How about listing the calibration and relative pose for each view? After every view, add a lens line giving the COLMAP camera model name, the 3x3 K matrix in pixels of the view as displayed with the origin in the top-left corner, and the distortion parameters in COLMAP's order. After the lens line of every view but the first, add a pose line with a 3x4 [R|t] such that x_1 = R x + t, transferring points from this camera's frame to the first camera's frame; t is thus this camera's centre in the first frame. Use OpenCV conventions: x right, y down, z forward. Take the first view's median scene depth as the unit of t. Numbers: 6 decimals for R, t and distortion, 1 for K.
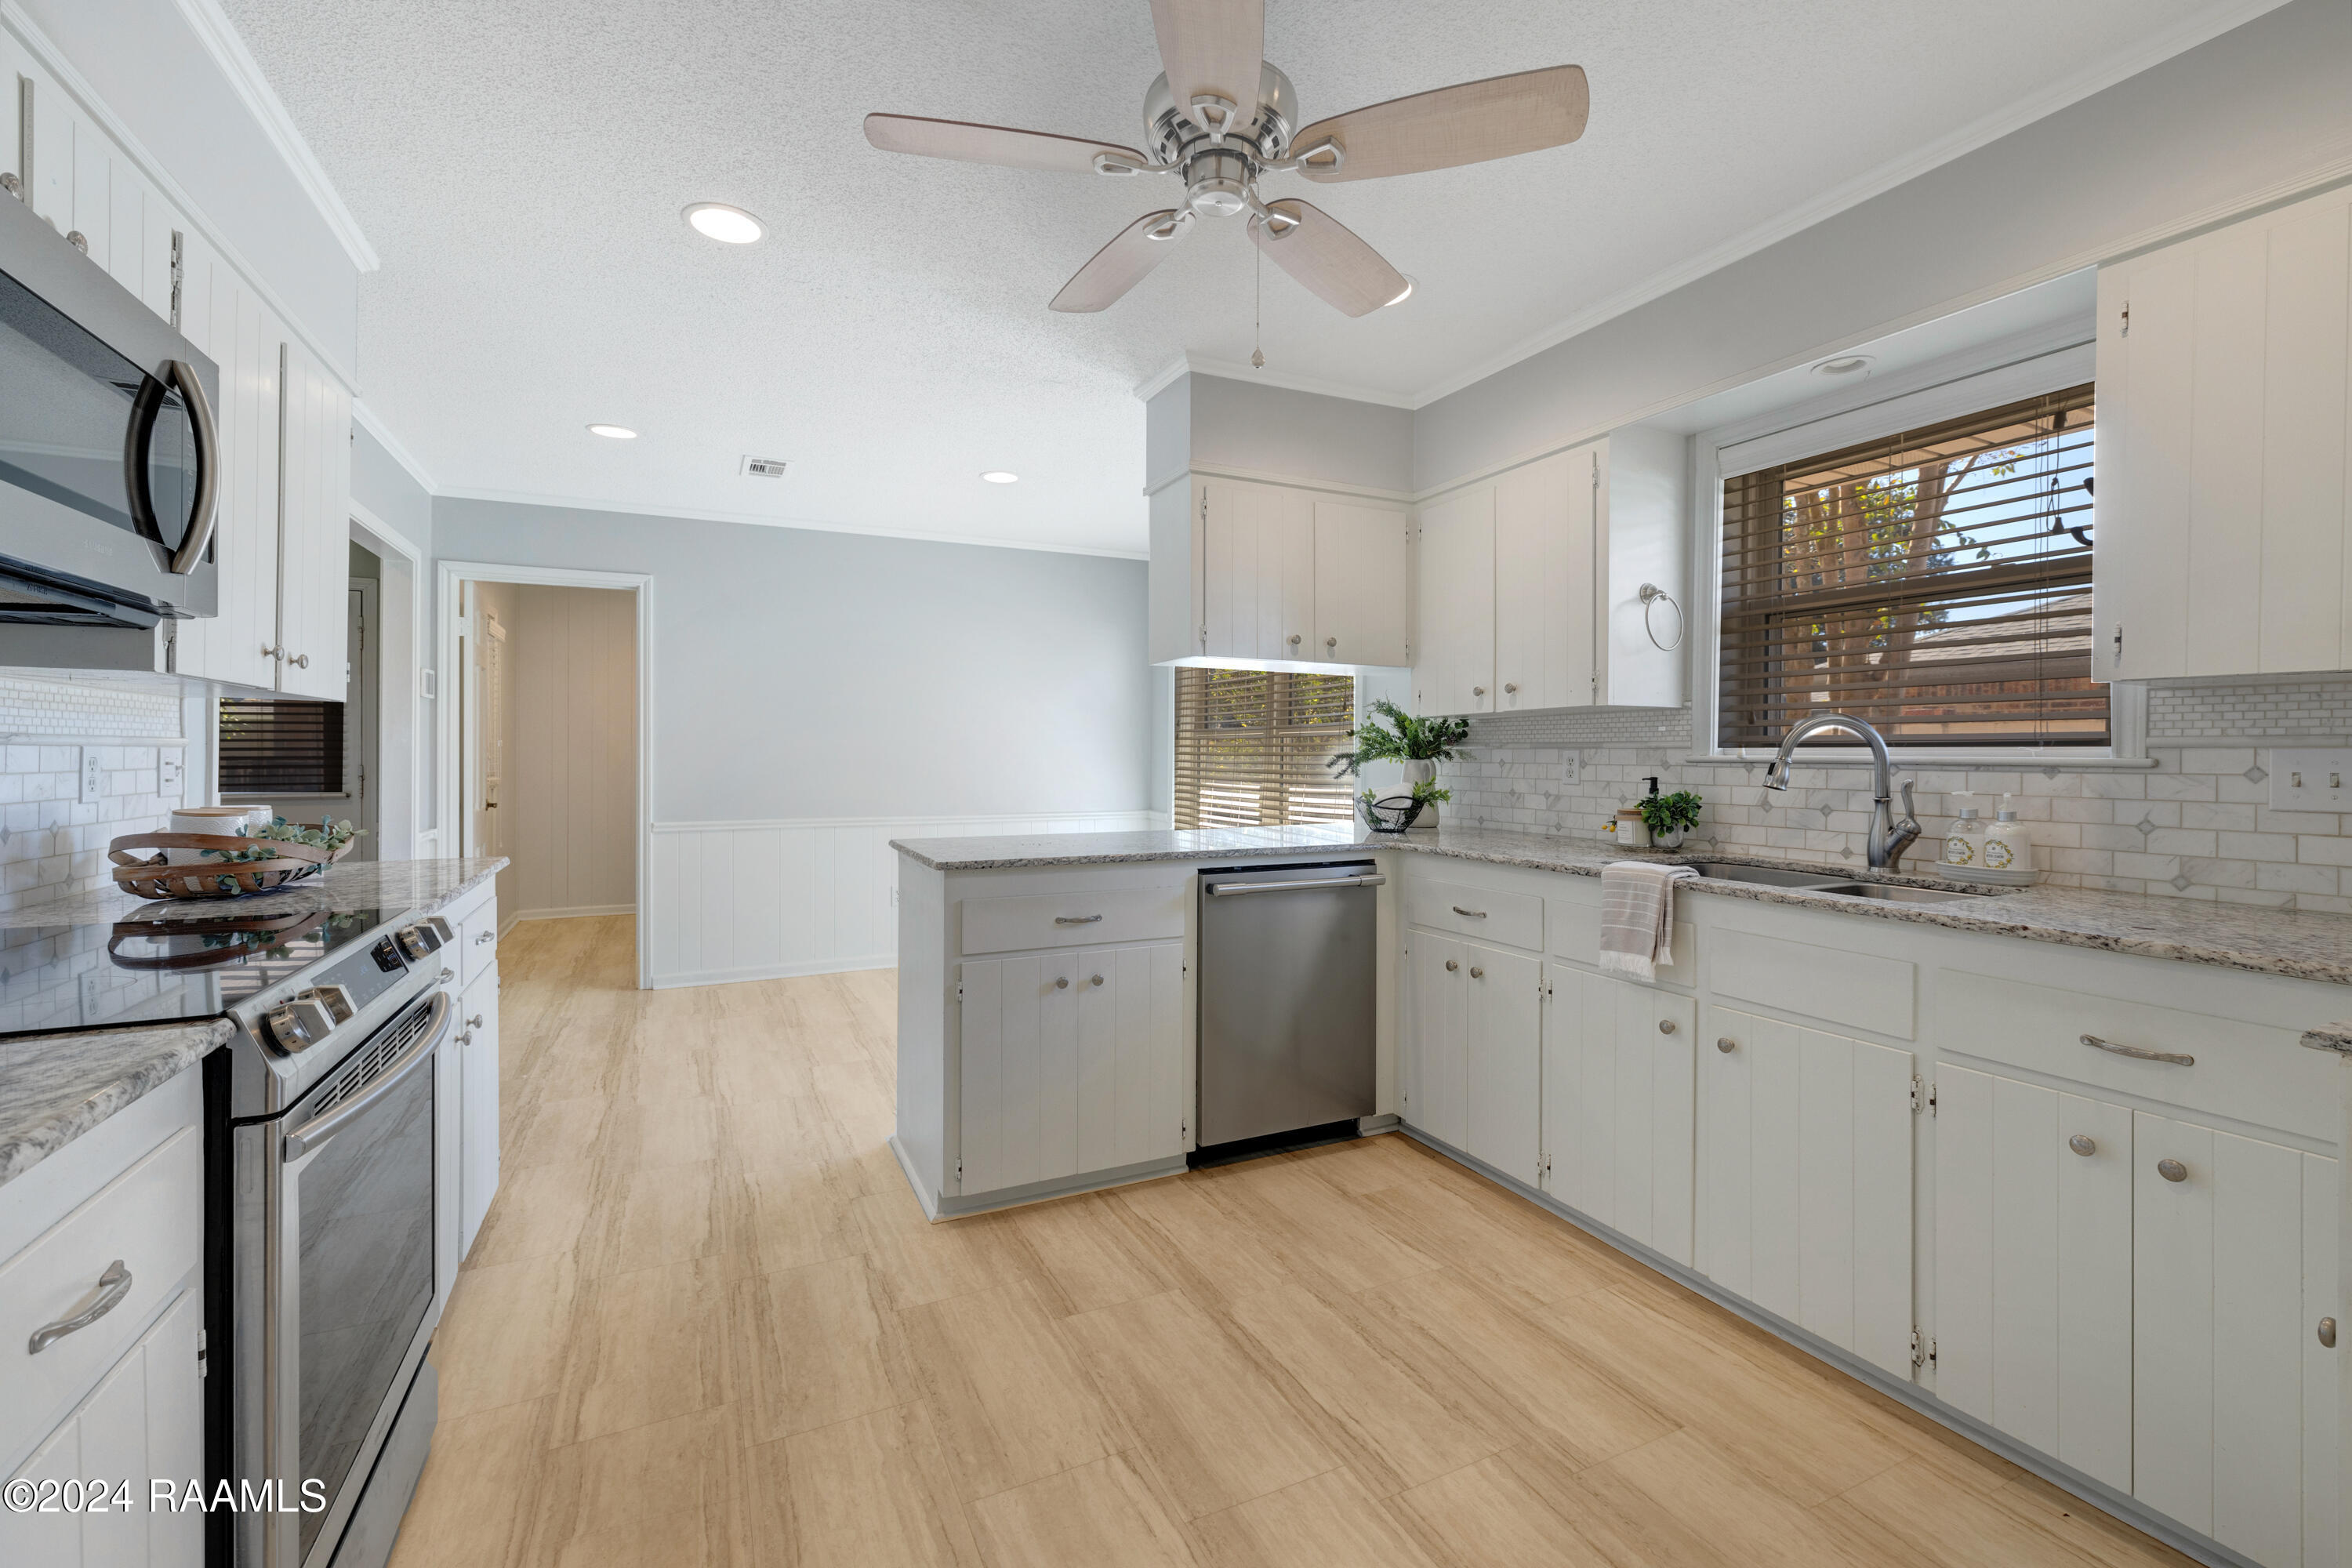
lens RADIAL K [[997.7, 0, 1170.2], [0, 997.7, 765.6], [0, 0, 1]] dist [0.011439, -0.000308]
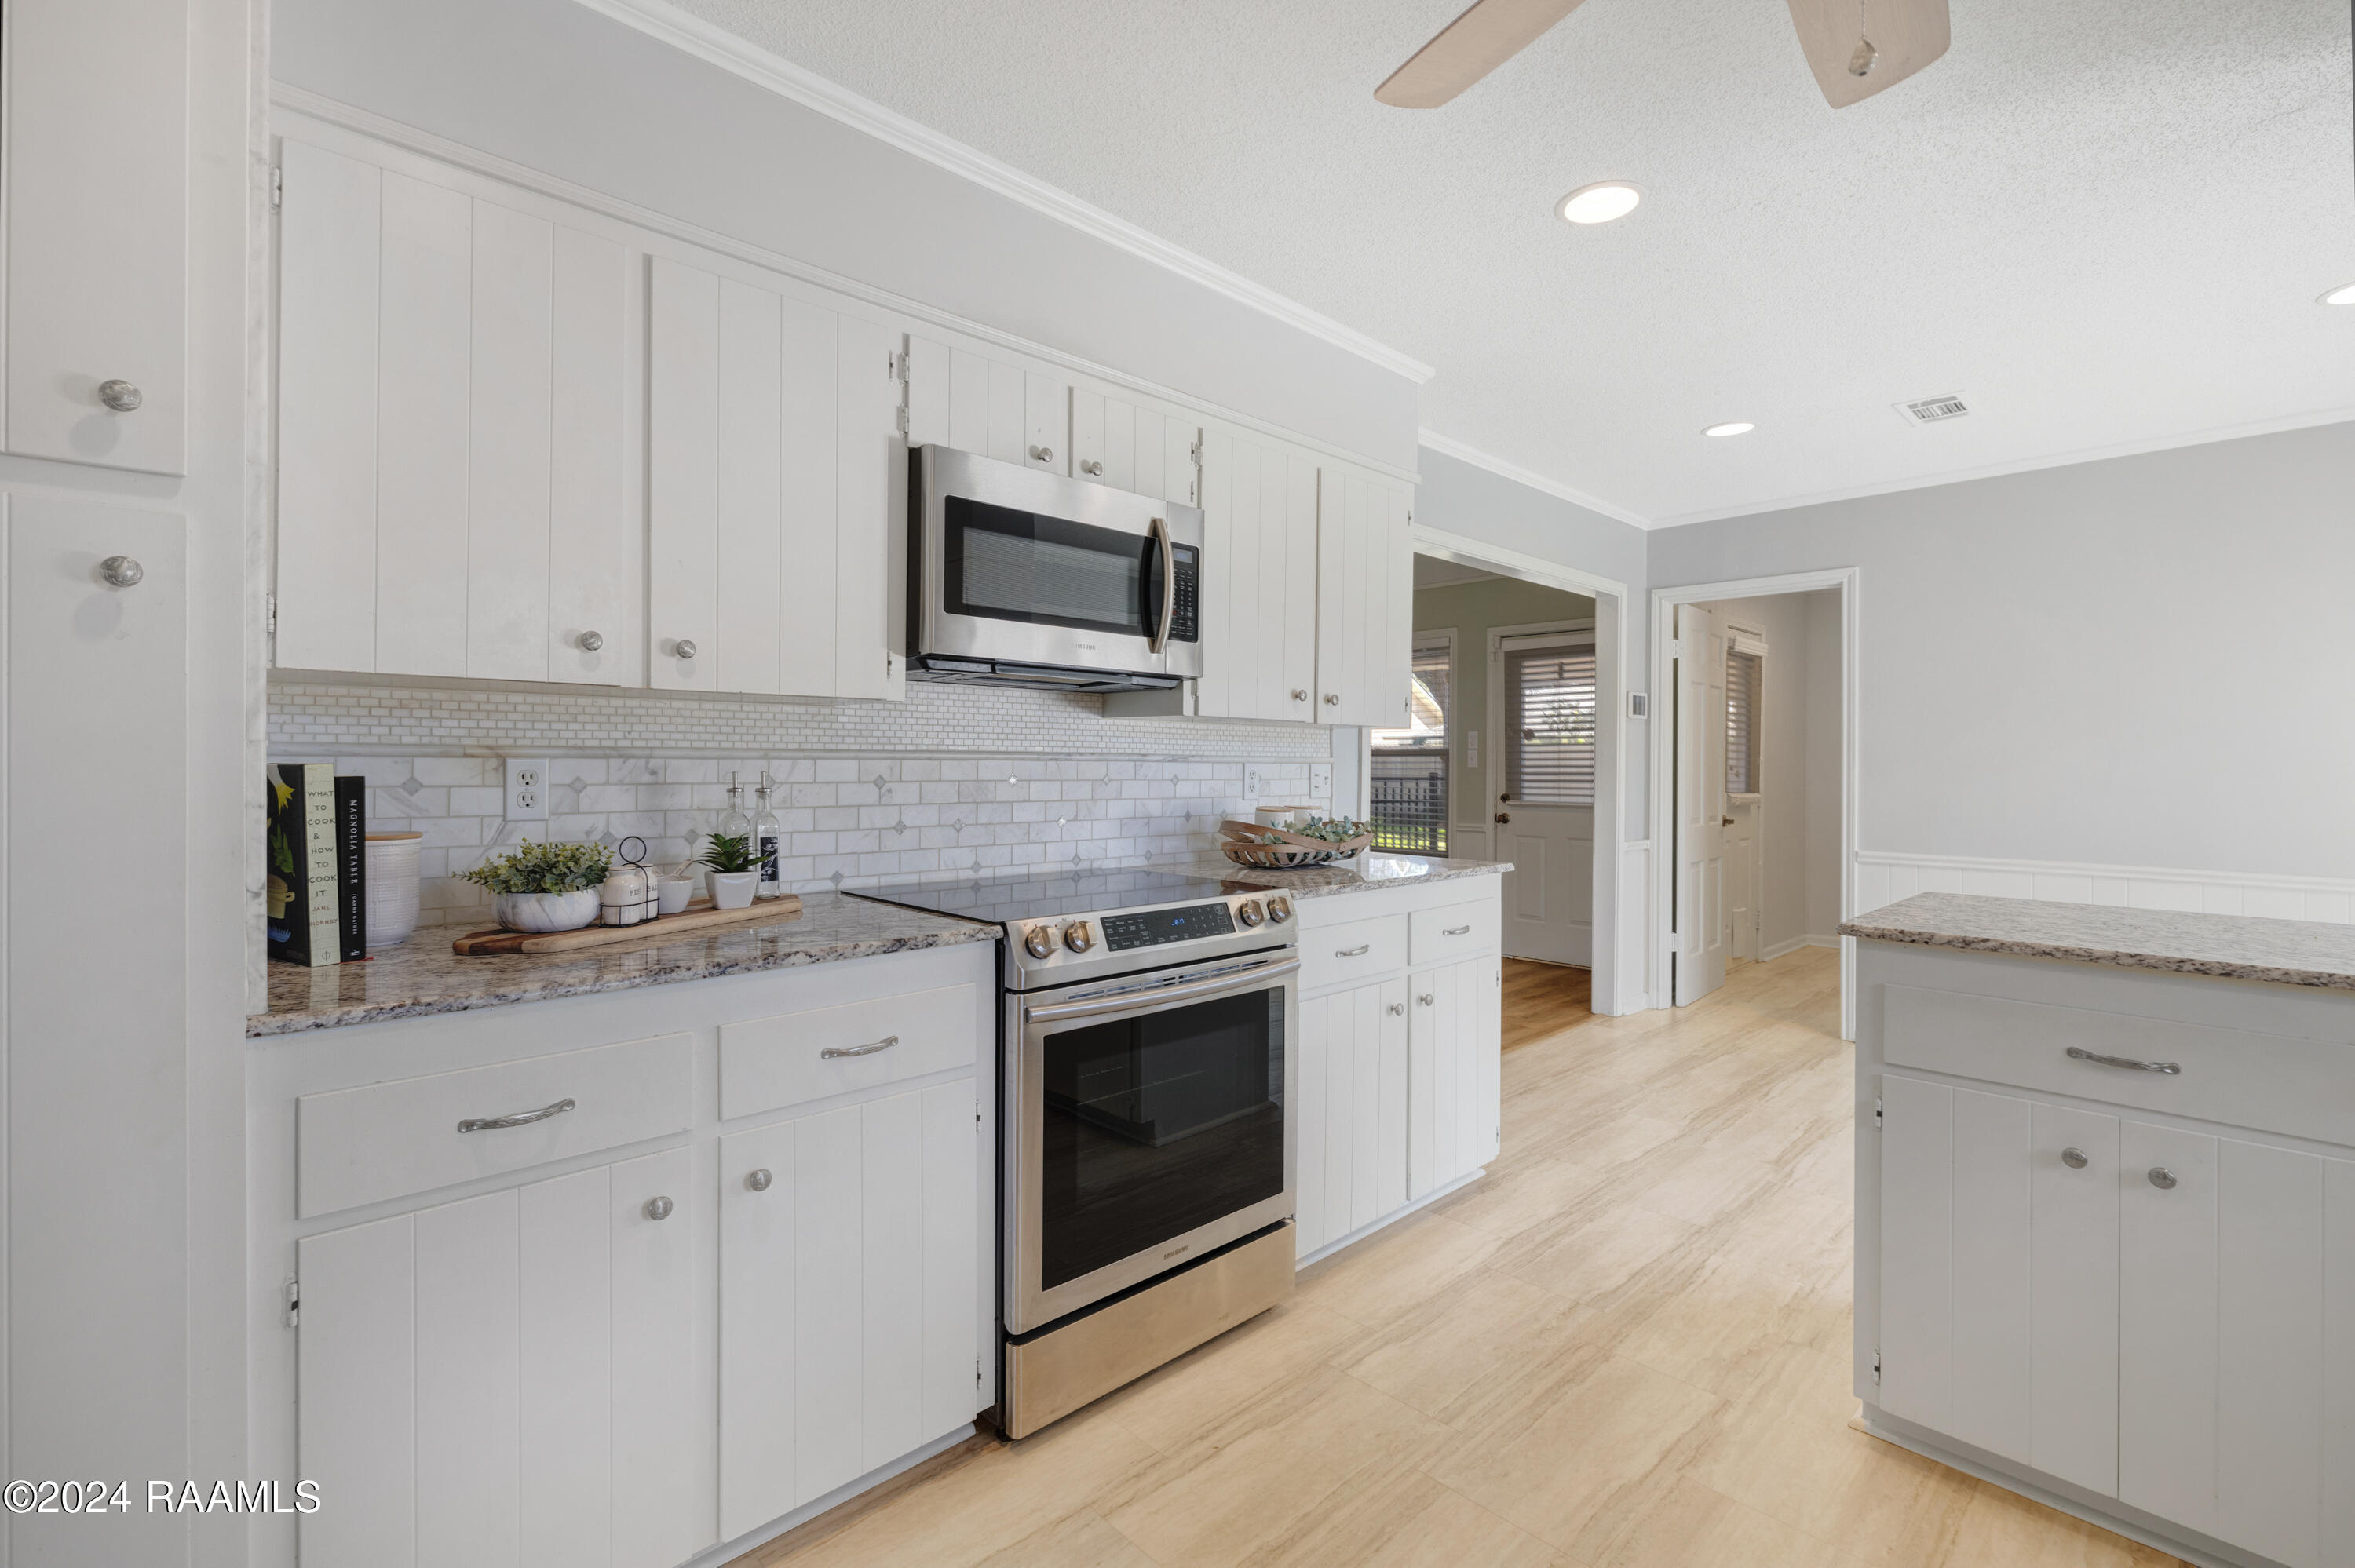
lens RADIAL K [[1061.6, 0, 1183.7], [0, 1061.6, 769.3], [0, 0, 1]] dist [0.000581, 0.000364]
pose [[0.311412, 0.005098, -0.950261, 0.356469], [-0.017672, 0.999844, -0.000427, -0.005960], [0.950111, 0.016926, 0.311453, 0.315562]]
